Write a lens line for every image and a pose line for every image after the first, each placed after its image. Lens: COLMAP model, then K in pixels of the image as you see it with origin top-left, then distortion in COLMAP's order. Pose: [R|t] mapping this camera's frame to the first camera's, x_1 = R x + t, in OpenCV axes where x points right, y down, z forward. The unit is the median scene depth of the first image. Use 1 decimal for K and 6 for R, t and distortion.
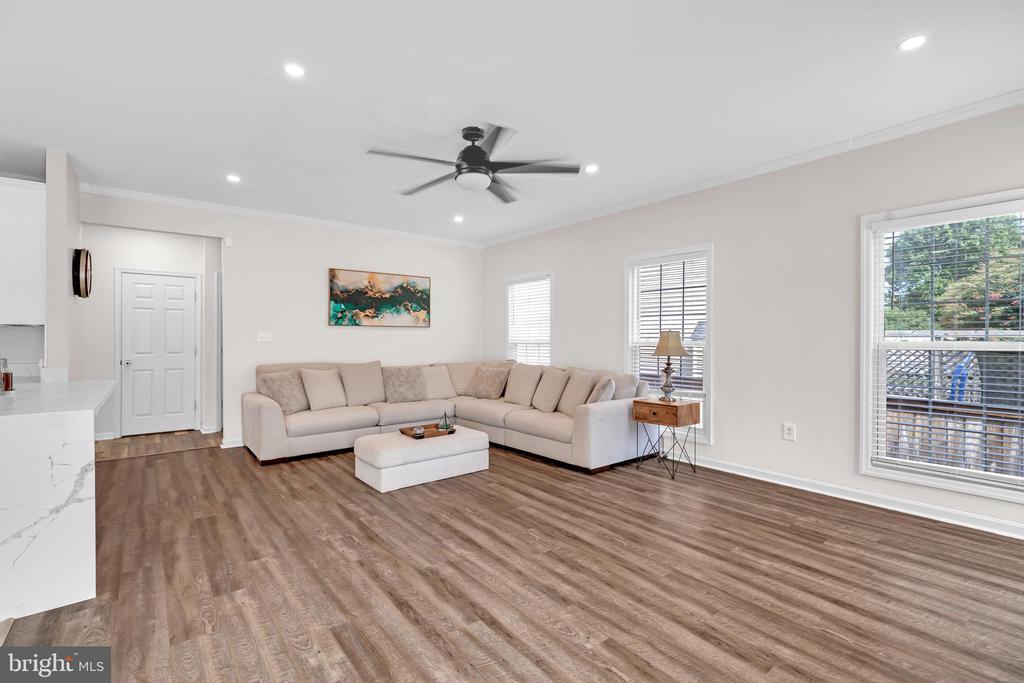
lens RADIAL K [[463.2, 0, 512.0], [0, 463.2, 341.5], [0, 0, 1]] dist [0.004096, -0.000630]
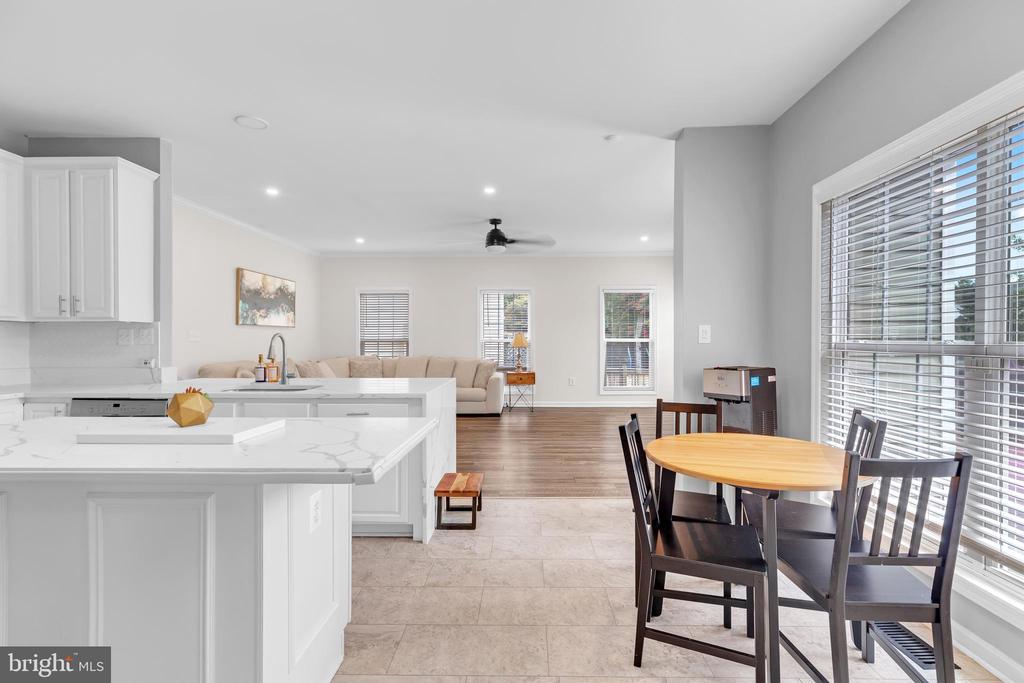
lens RADIAL K [[460.3, 0, 512.0], [0, 460.3, 341.5], [0, 0, 1]] dist [0.021486, -0.000011]
pose [[0.648122, -0.005632, 0.761516, -1.216441], [0.004900, 0.999983, 0.003226, 0.002638], [-0.761521, 0.001641, 0.648138, -0.161888]]
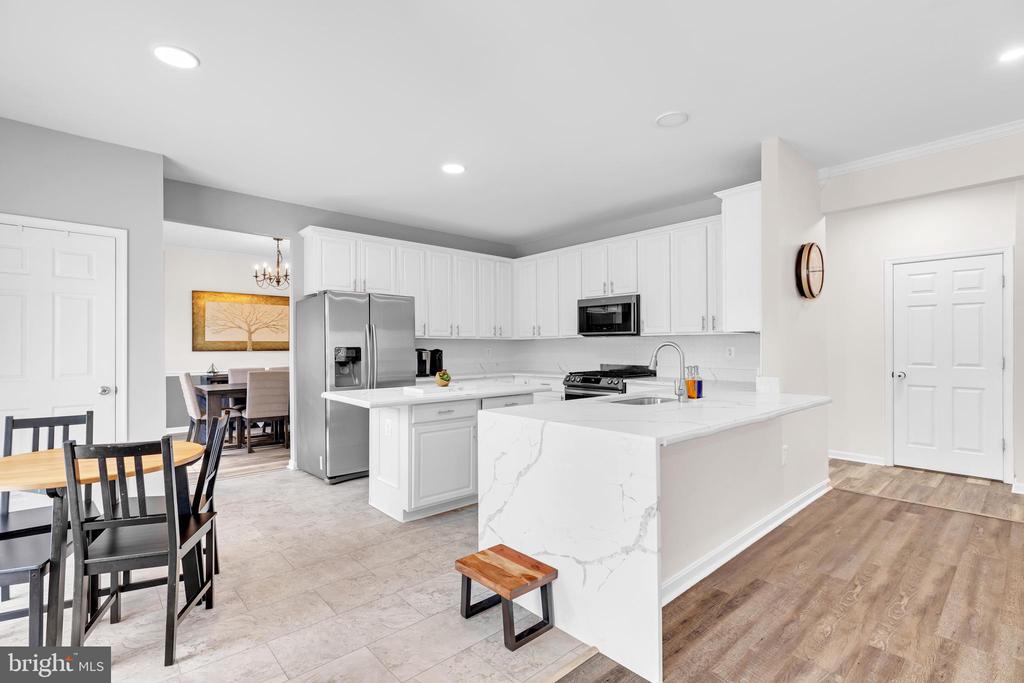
lens RADIAL K [[469.0, 0, 507.4], [0, 469.0, 346.0], [0, 0, 1]] dist [0.012347, 0.000033]
pose [[0.064346, -0.004269, -0.997919, -0.082704], [-0.000548, 0.999991, -0.004314, -0.001194], [0.997927, 0.000825, 0.064343, 0.414801]]
